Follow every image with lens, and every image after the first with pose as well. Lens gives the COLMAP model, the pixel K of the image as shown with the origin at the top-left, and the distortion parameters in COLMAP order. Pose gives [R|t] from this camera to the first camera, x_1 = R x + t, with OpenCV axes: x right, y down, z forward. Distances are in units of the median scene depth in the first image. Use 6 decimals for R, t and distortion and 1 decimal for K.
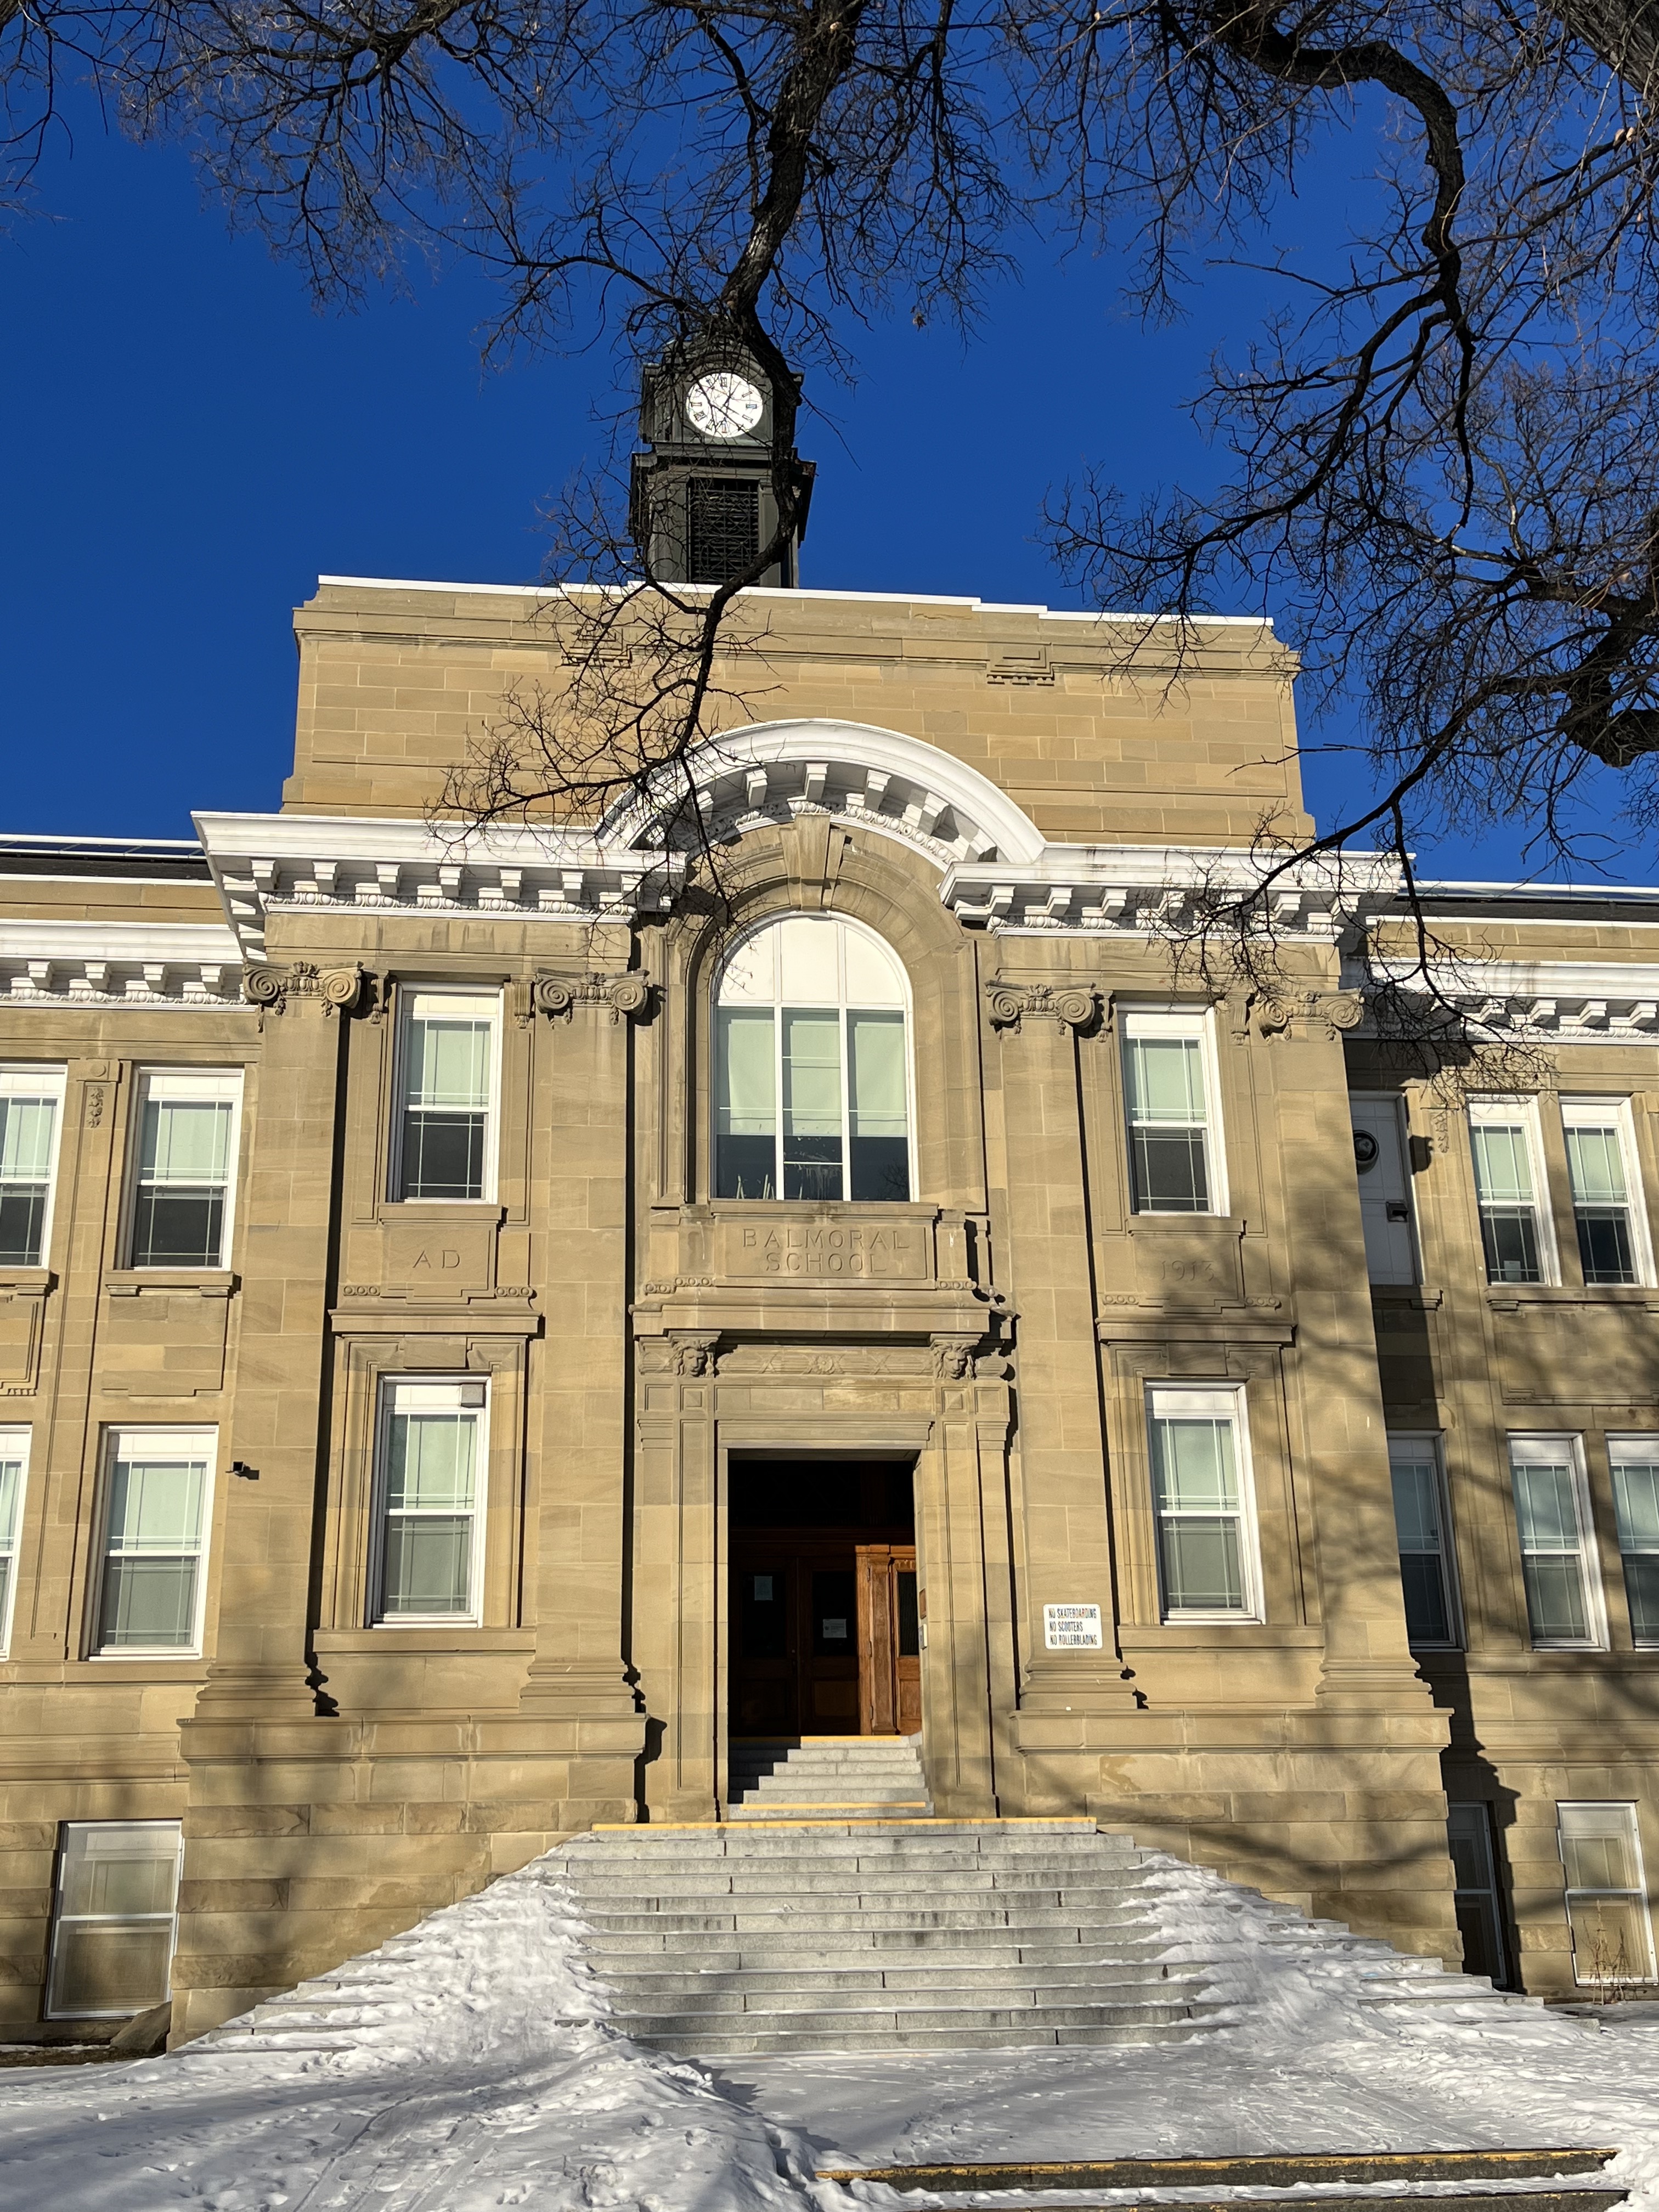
lens RADIAL K [[2257.1, 0, 829.5], [0, 2257.1, 1106.0], [0, 0, 1]] dist [0.110285, -0.248495]
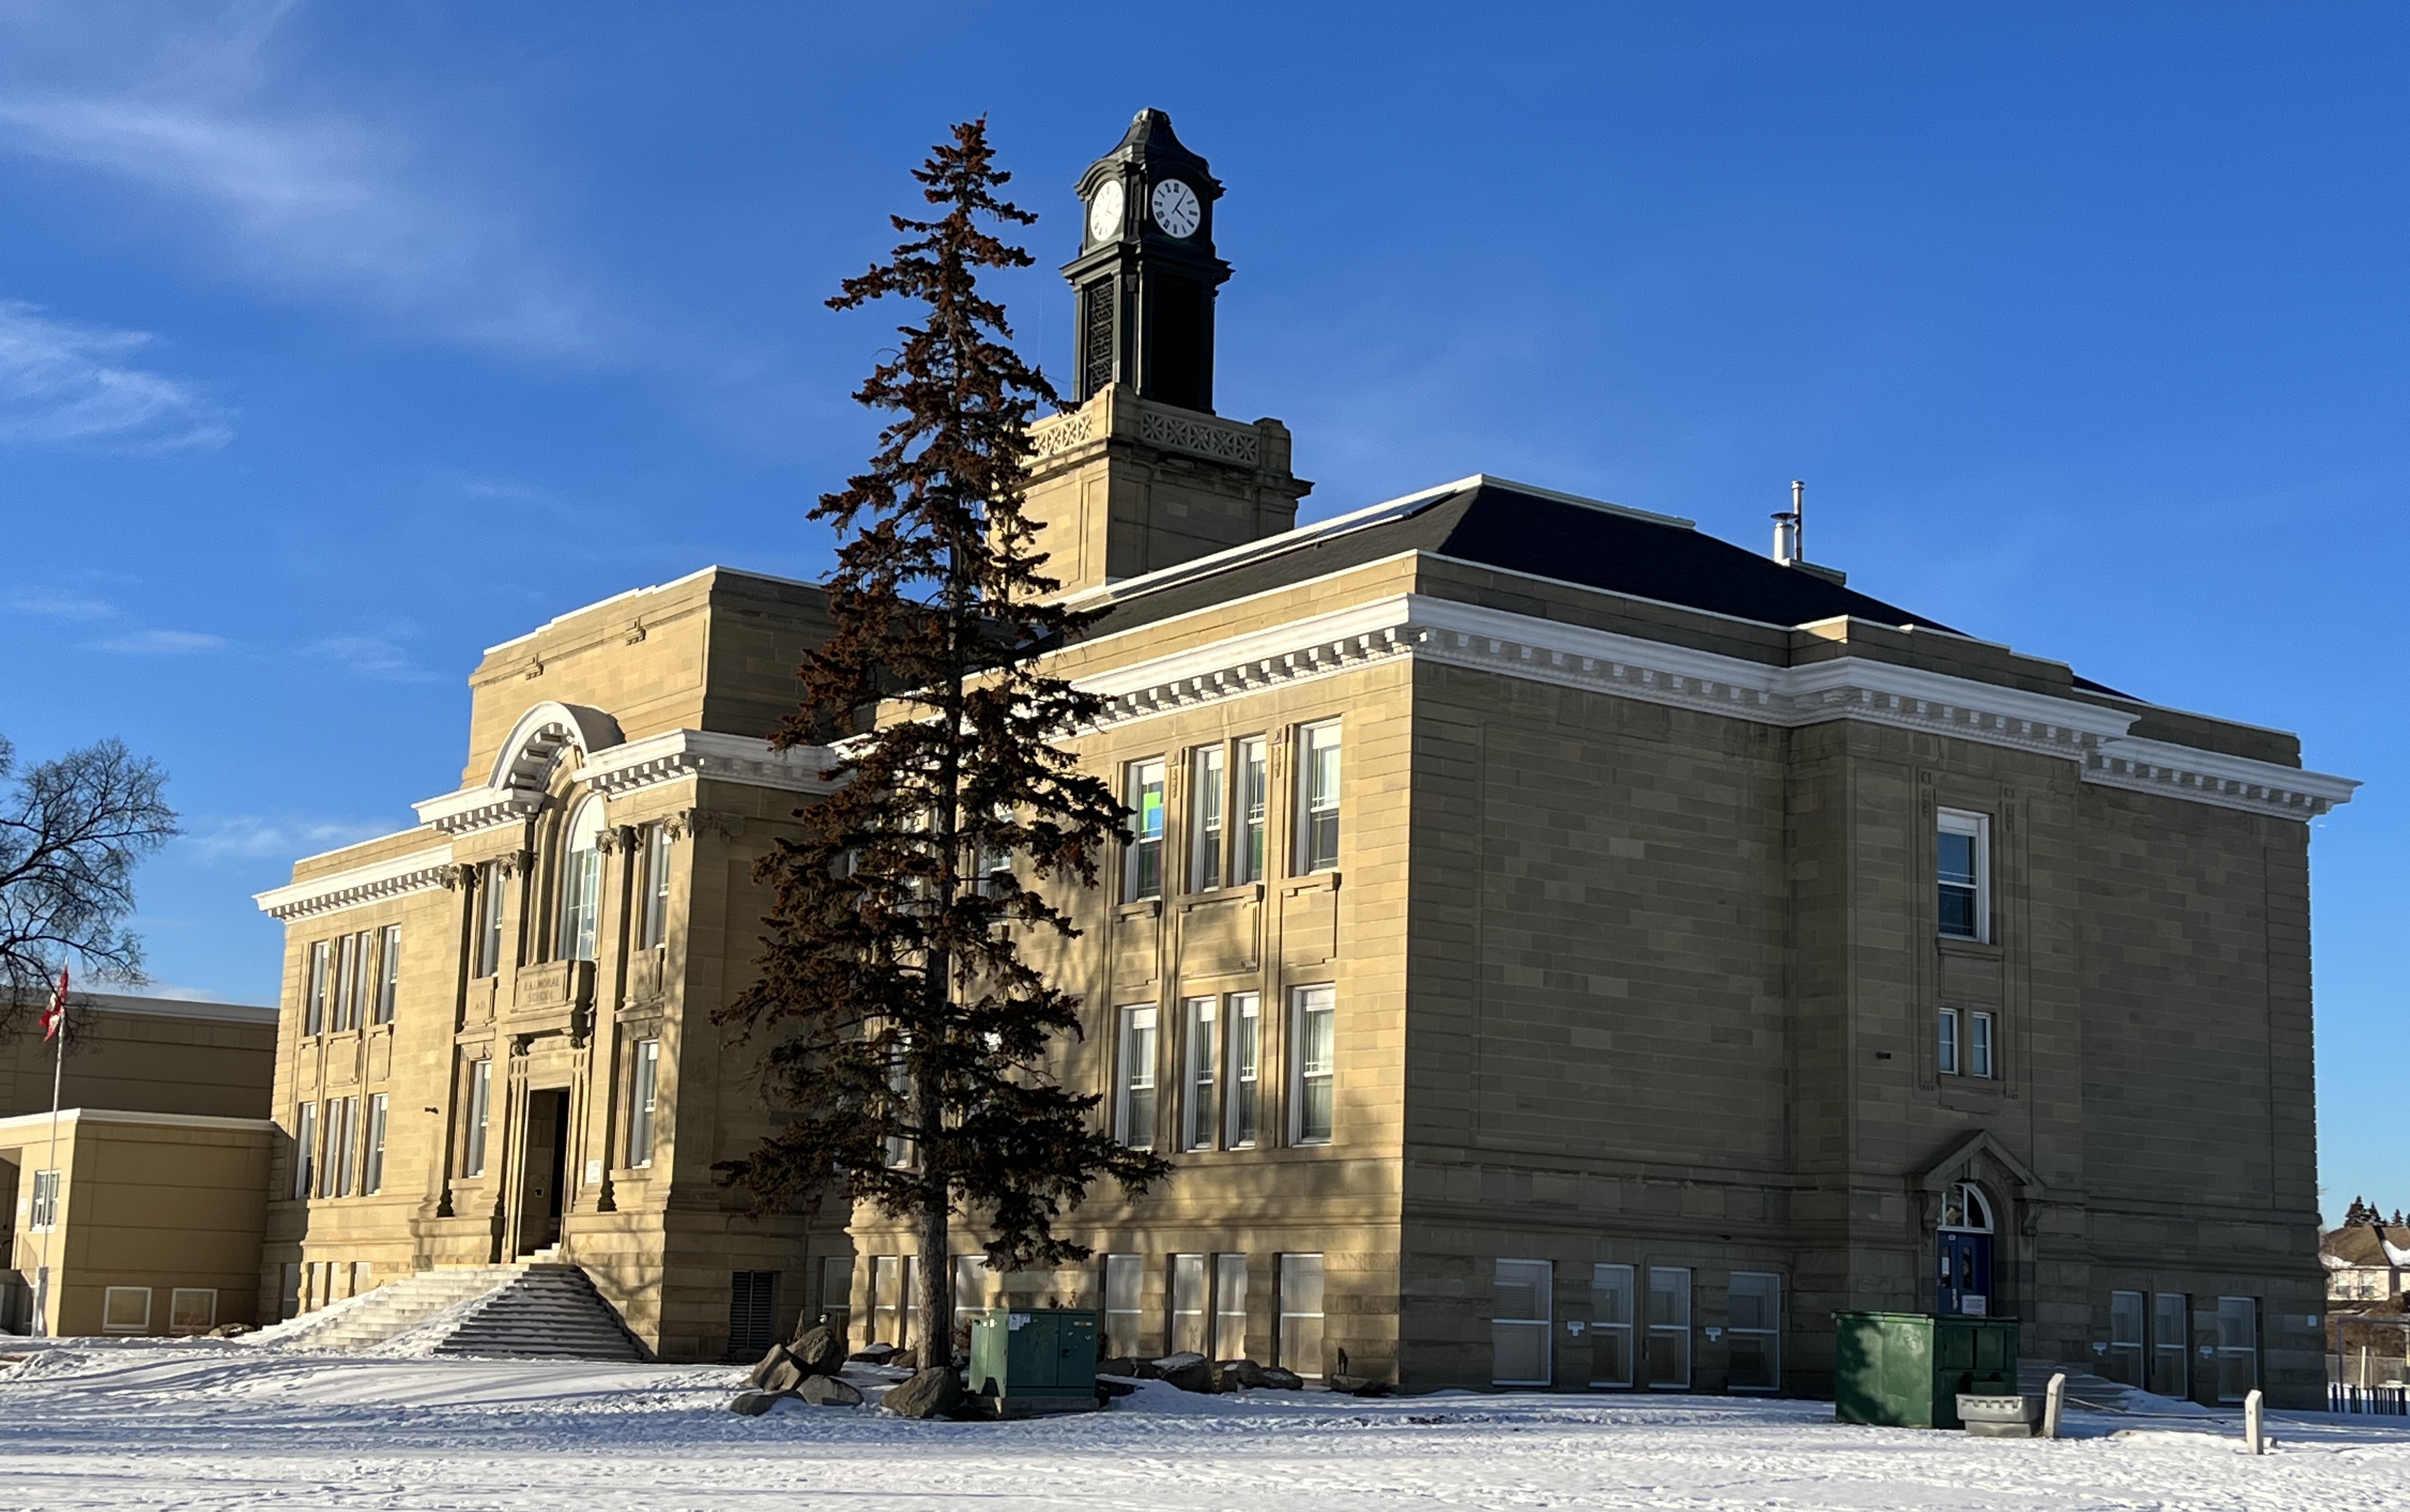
lens RADIAL K [[3236.5, 0, 1205.0], [0, 3236.5, 756.0], [0, 0, 1]] dist [-0.002782, -0.002956]
pose [[0.497085, -0.125595, -0.858564, 2.774584], [0.245324, 0.969441, 0.000221, 0.007402], [0.832300, -0.210736, 0.512706, 0.075340]]
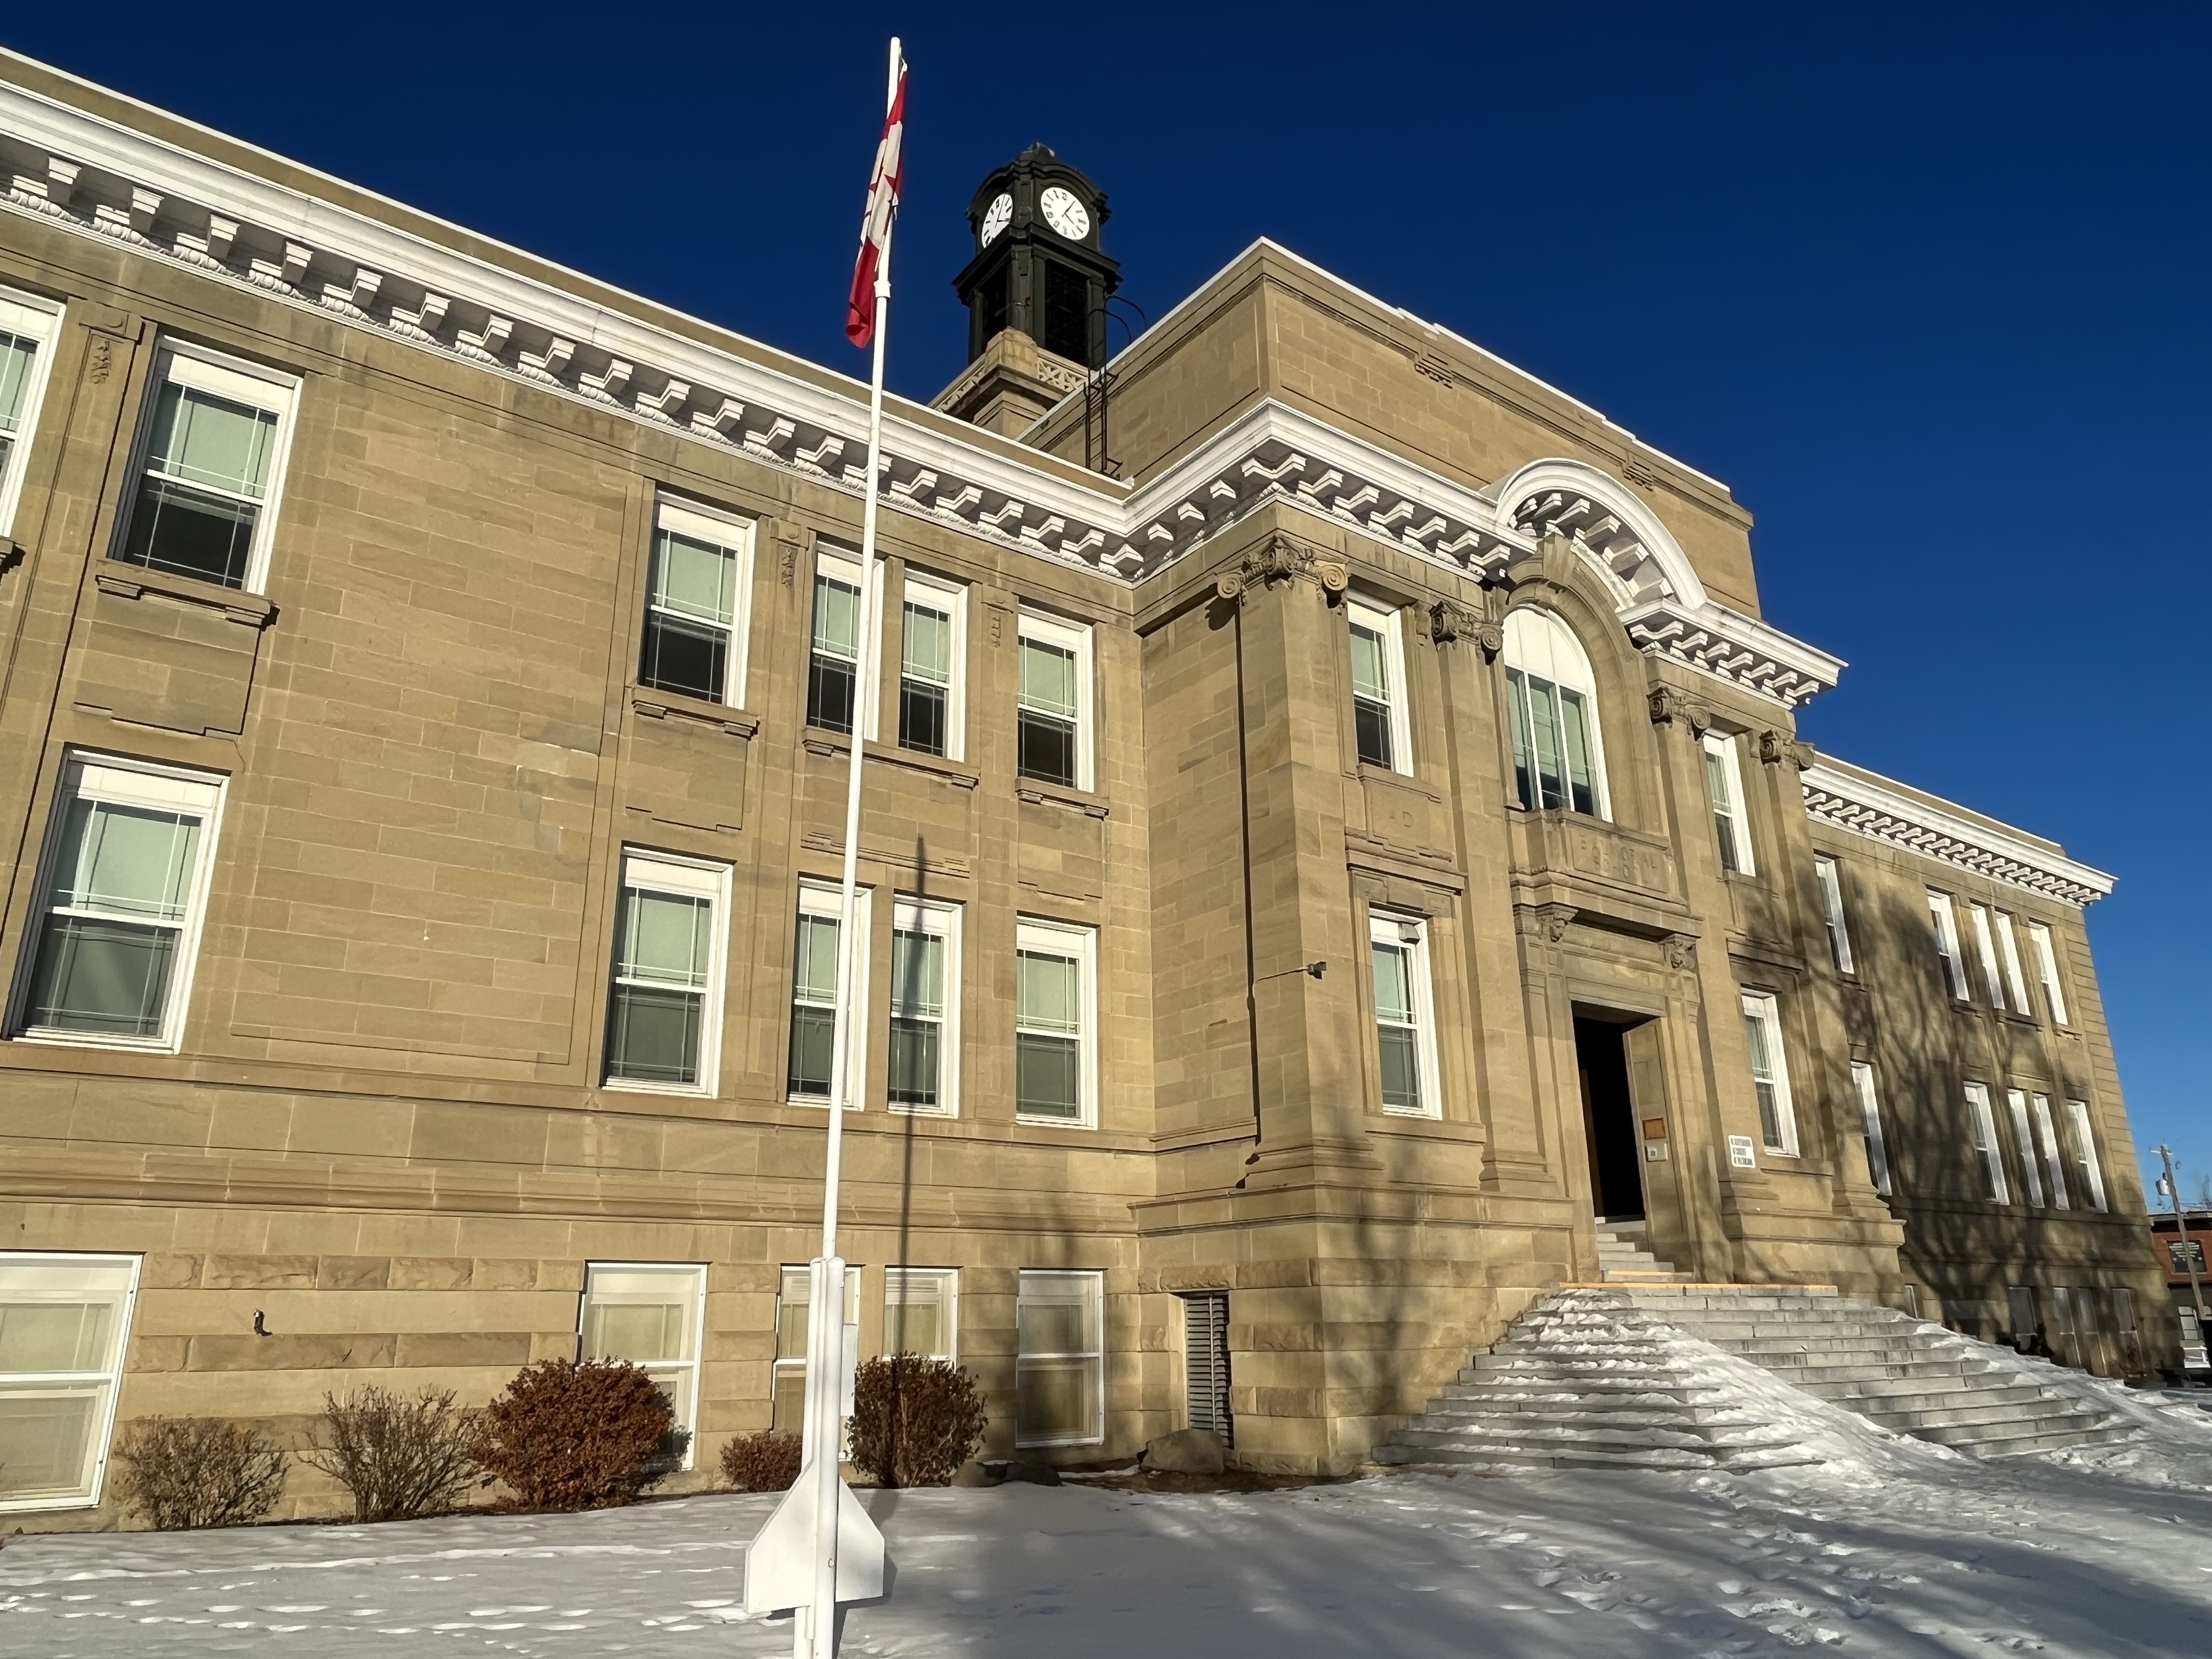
lens RADIAL K [[1526.5, 0, 1106.0], [0, 1526.5, 829.5], [0, 0, 1]] dist [-0.046875, 0.111053]
pose [[0.863671, 0.164378, 0.476500, -0.695210], [-0.166684, 0.985287, -0.037772, 0.130652], [-0.475698, -0.046802, 0.878363, 0.361965]]
